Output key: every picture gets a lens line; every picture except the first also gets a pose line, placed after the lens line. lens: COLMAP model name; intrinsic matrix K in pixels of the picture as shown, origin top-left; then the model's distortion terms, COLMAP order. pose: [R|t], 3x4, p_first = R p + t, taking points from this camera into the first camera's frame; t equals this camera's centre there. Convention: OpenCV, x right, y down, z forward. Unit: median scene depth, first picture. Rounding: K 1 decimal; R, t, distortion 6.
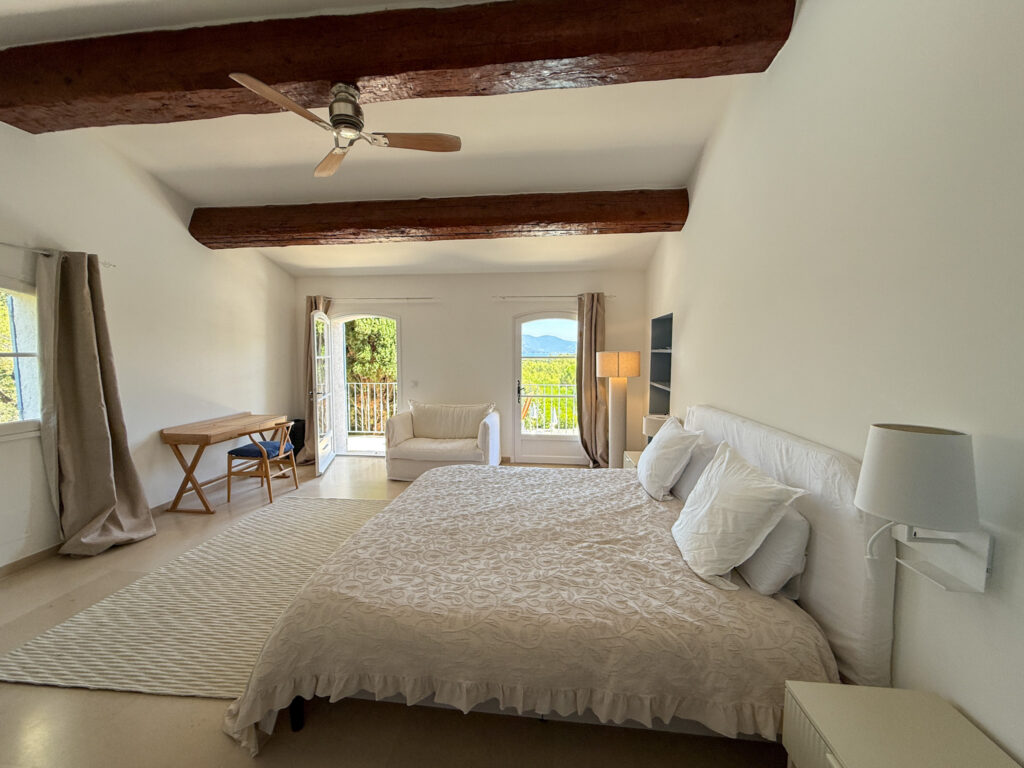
lens RADIAL K [[409.3, 0, 511.7], [0, 409.3, 383.9], [0, 0, 1]] dist [-0.005732, 0.000088]
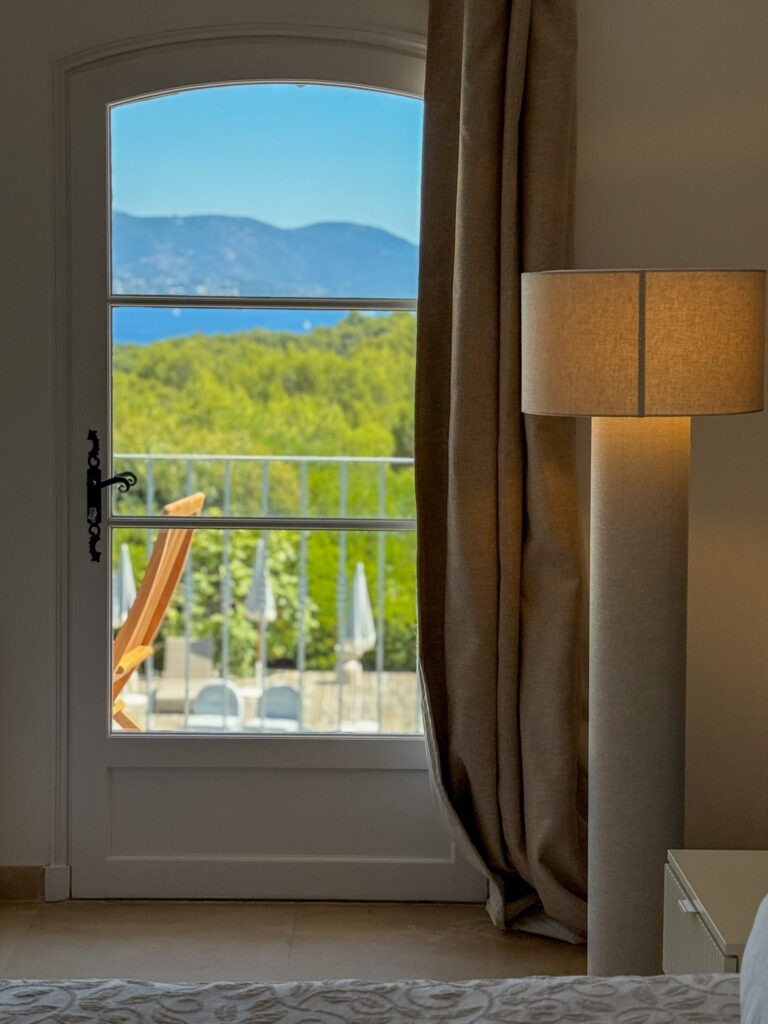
lens RADIAL K [[1916.7, 0, 382.4], [0, 1916.7, 507.6], [0, 0, 1]] dist [0.084568, 0.000000]
pose [[0.994078, -0.000150, 0.108669, 0.051864], [-0.002883, 0.999611, 0.027754, 0.000932], [-0.108631, -0.027903, 0.993690, 0.165691]]
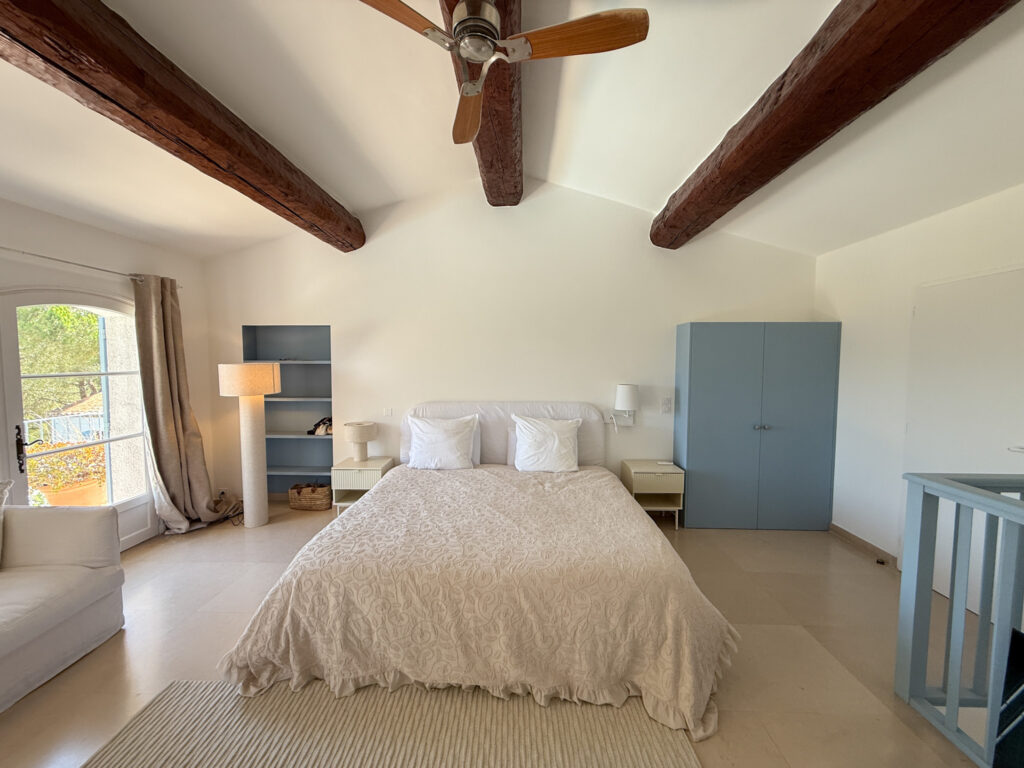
lens RADIAL K [[409.3, 0, 505.7], [0, 409.3, 383.6], [0, 0, 1]] dist [-0.005732, 0.000088]
pose [[-0.082667, -0.060343, 0.994749, -0.501644], [0.077256, 0.994773, 0.066764, -0.045497], [-0.993578, 0.082370, -0.077573, 0.469555]]
